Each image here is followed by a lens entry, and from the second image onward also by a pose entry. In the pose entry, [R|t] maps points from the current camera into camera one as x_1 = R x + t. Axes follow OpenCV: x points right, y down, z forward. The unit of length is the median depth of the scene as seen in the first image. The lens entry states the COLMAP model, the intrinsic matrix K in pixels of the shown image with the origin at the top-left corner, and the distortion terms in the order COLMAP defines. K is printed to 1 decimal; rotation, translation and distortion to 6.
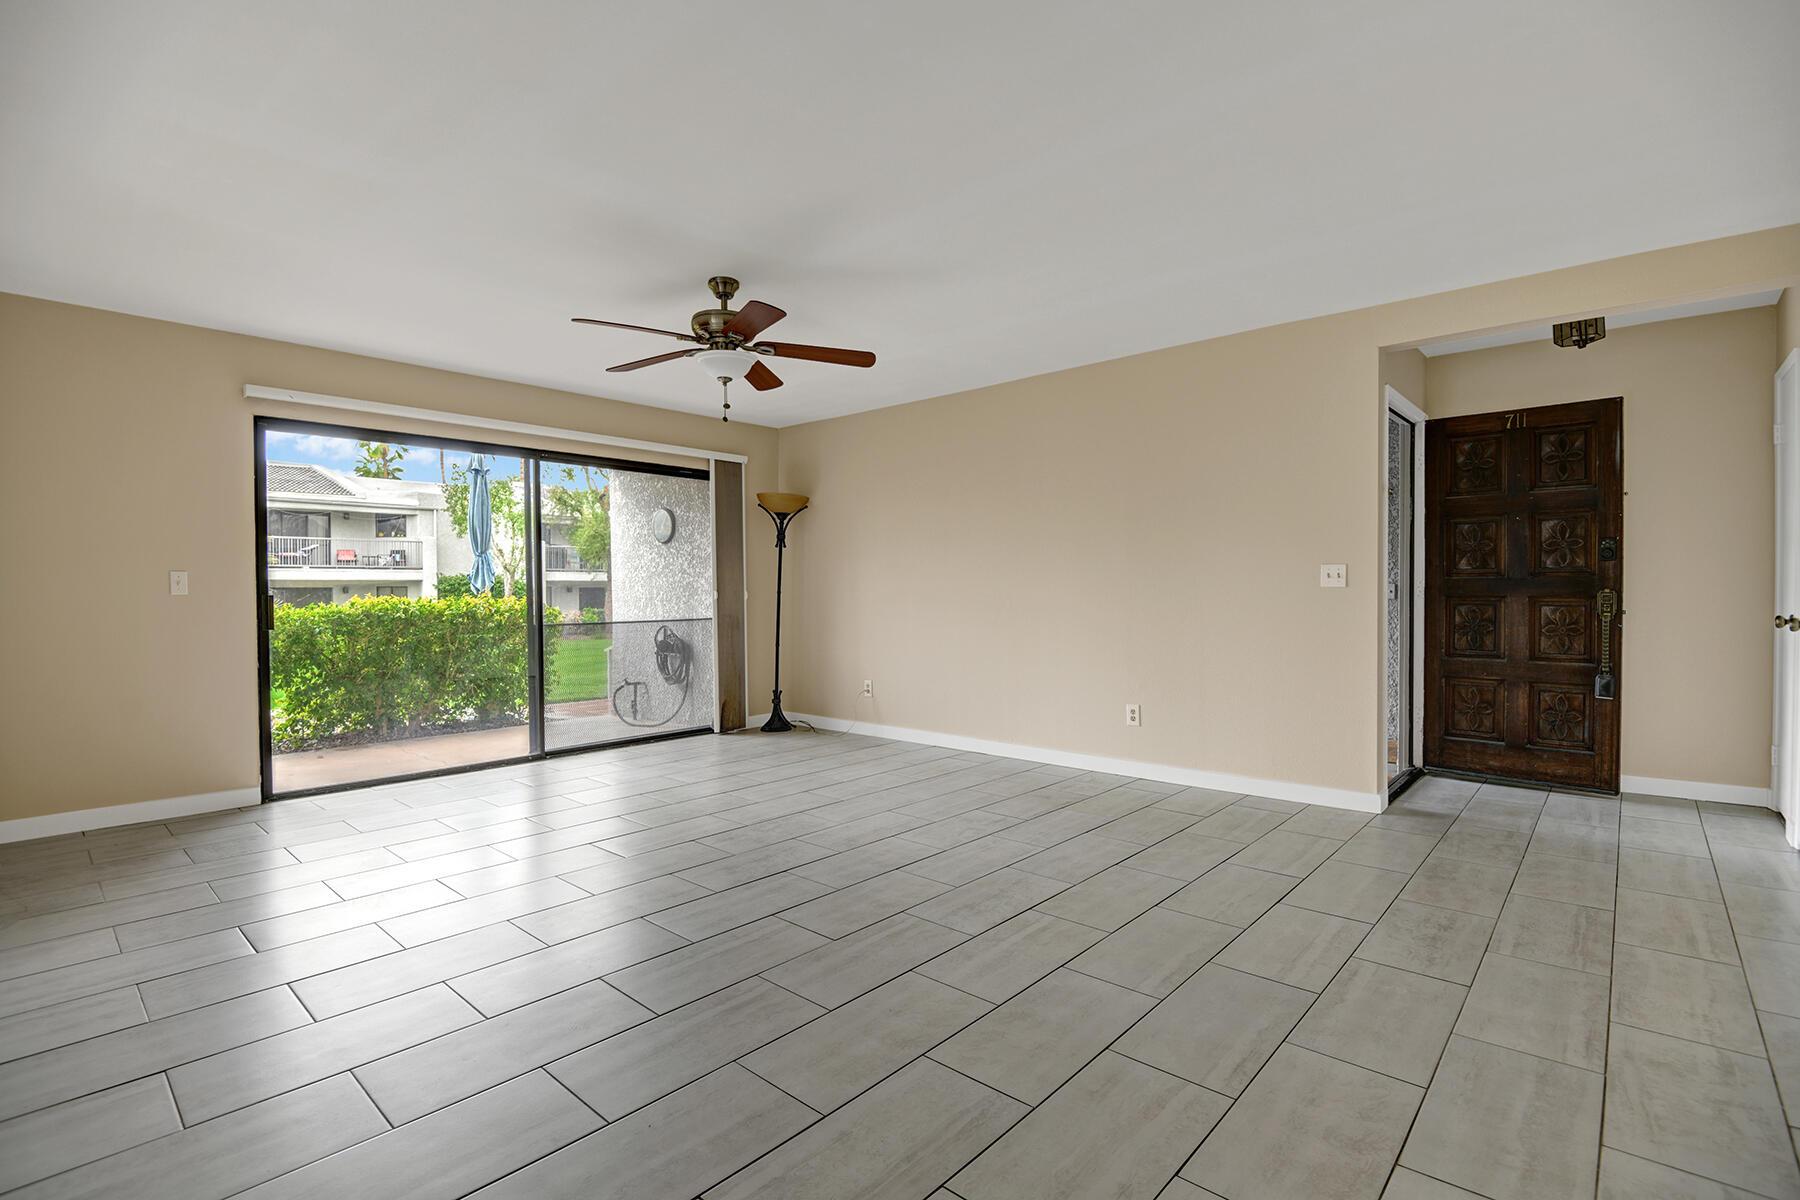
lens RADIAL K [[847.5, 0, 899.6], [0, 847.5, 598.1], [0, 0, 1]] dist [-0.021352, -0.000838]
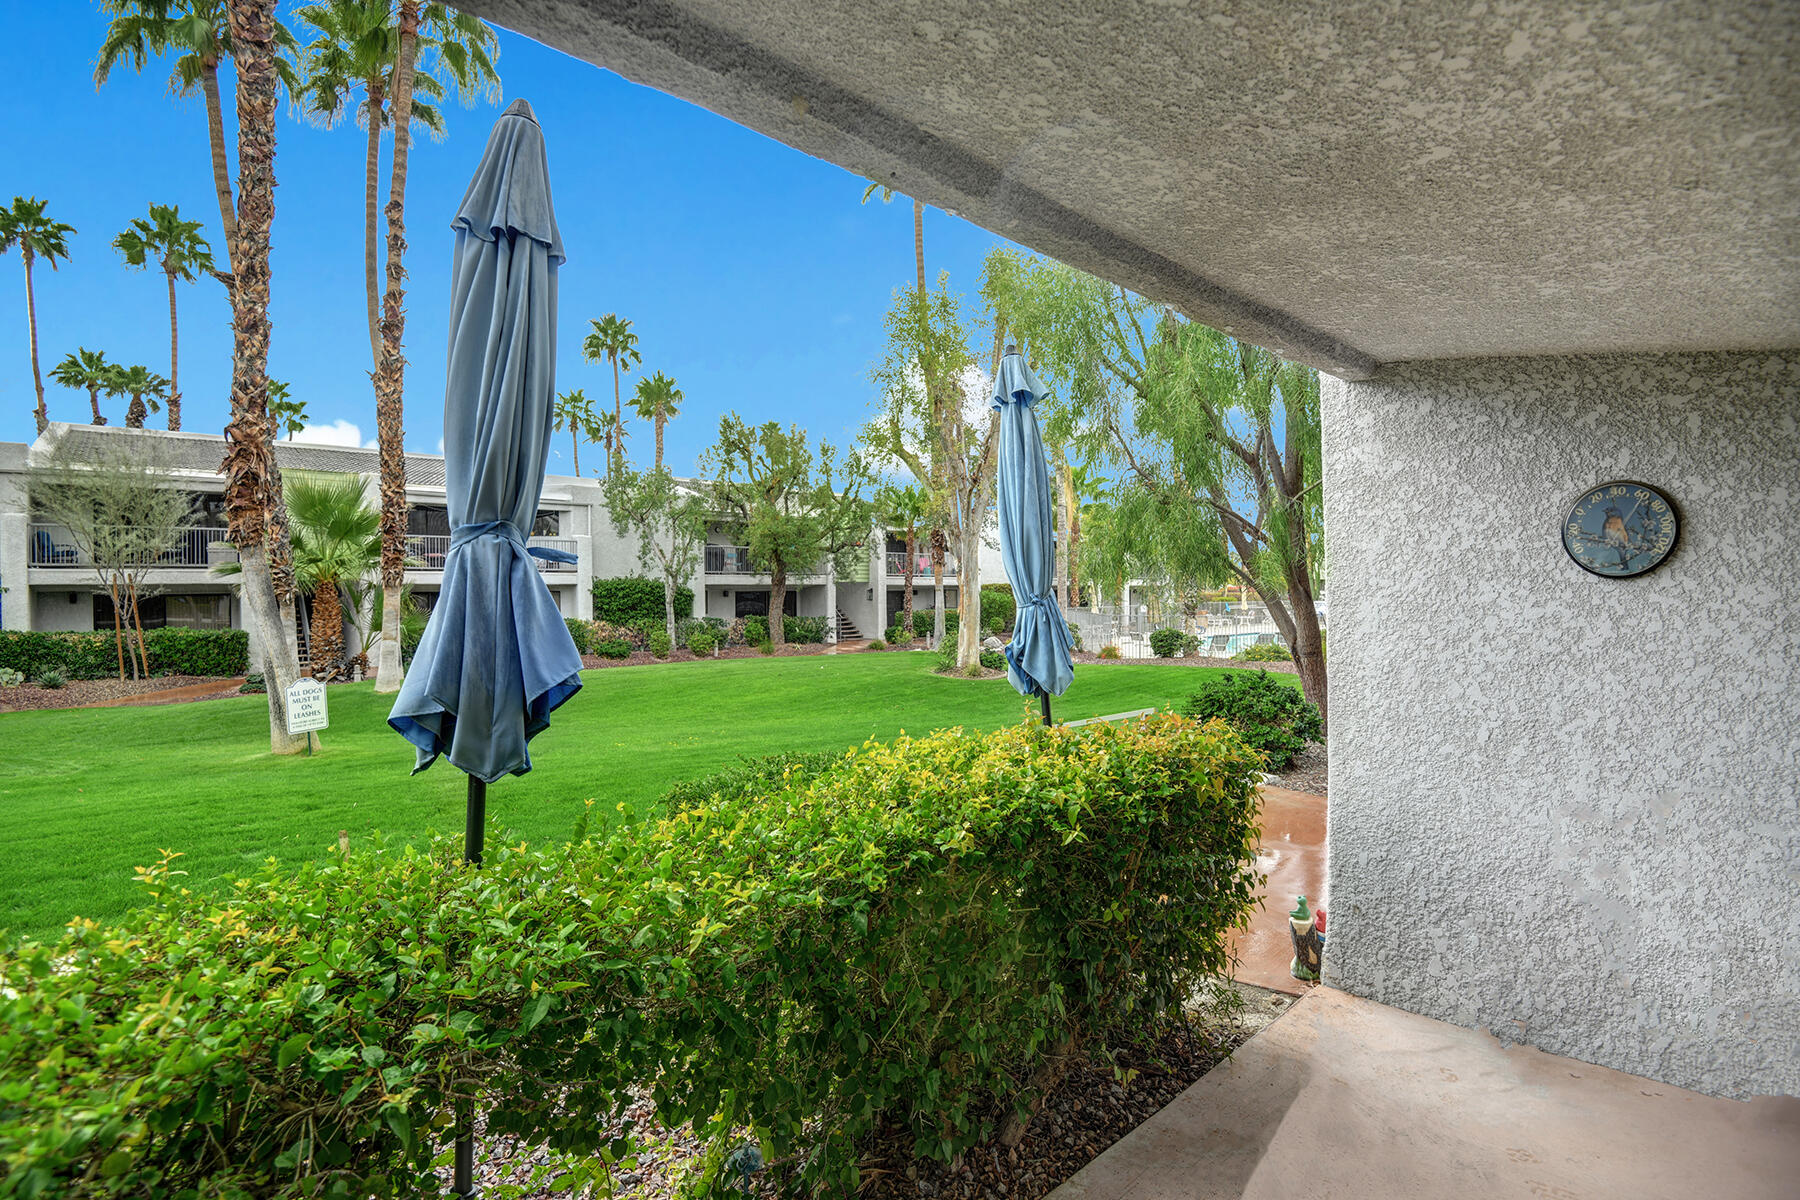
lens RADIAL K [[847.5, 0, 899.0], [0, 847.5, 593.2], [0, 0, 1]] dist [-0.021352, -0.000838]
pose [[0.994137, 0.006585, -0.107924, -0.130425], [-0.006703, 0.999977, -0.000728, -0.013438], [0.107917, 0.001447, 0.994159, 0.146514]]
